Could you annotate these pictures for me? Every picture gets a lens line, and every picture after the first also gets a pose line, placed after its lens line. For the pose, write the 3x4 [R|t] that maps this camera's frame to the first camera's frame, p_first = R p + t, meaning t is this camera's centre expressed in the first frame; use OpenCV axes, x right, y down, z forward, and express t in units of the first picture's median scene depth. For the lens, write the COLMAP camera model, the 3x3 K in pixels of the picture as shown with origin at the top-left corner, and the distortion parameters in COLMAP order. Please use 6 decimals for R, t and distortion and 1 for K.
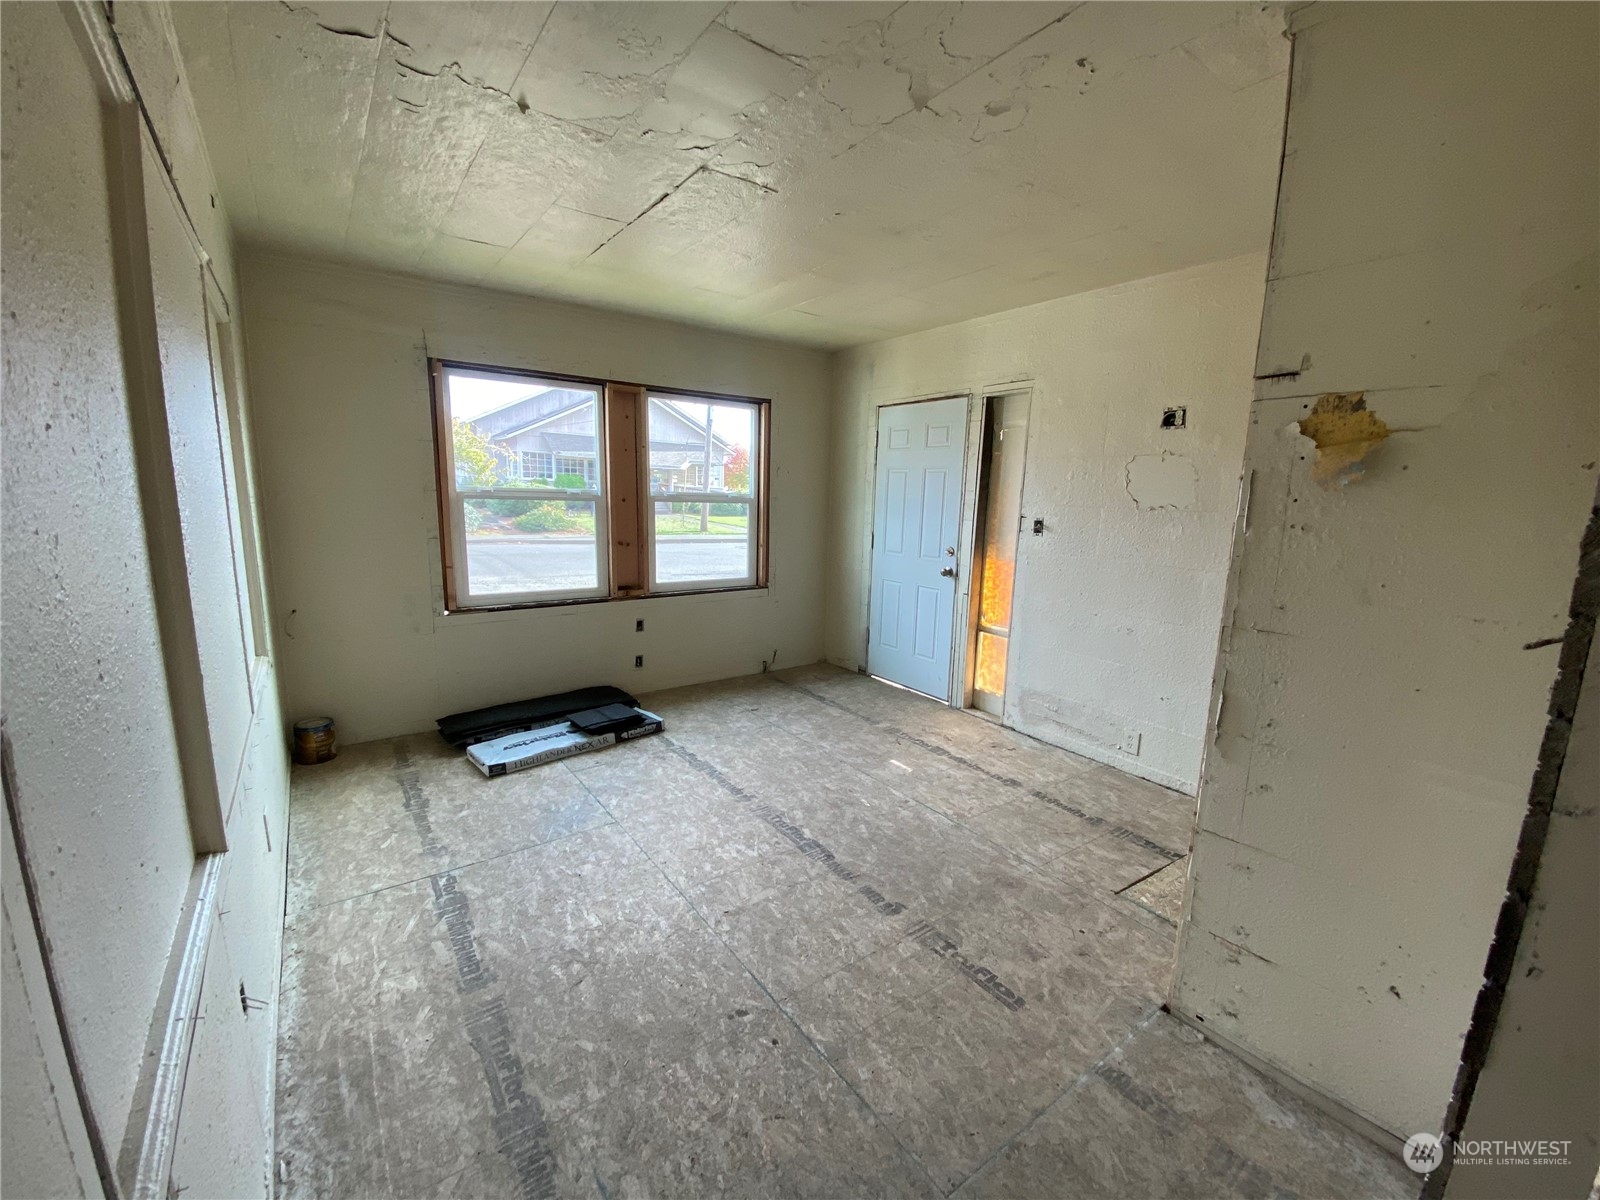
lens RADIAL K [[655.4, 0, 800.3], [0, 655.4, 603.2], [0, 0, 1]] dist [-0.009268, -0.002444]
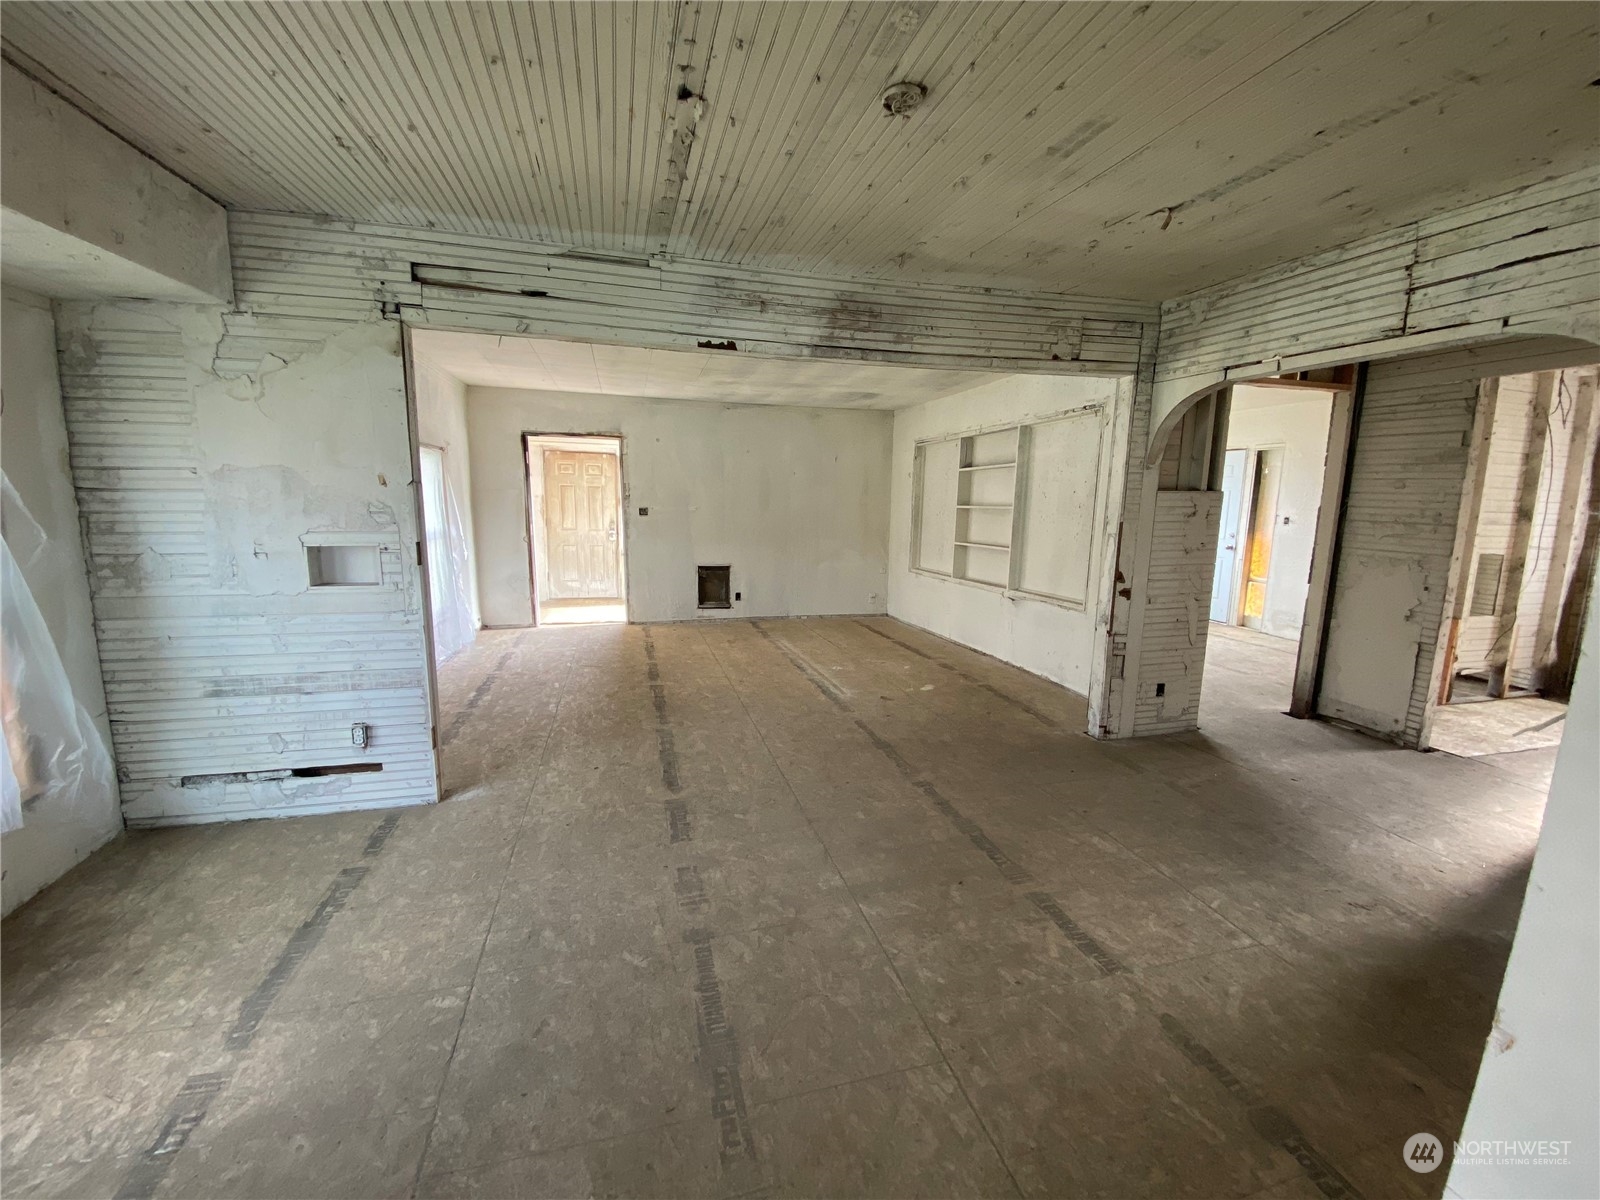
lens RADIAL K [[655.4, 0, 800.7], [0, 655.4, 597.5], [0, 0, 1]] dist [-0.009268, -0.002444]
pose [[0.930977, 0.050273, -0.361599, -0.221174], [-0.058279, 0.998237, -0.011261, 0.186100], [0.360395, 0.031557, 0.932266, -1.118365]]
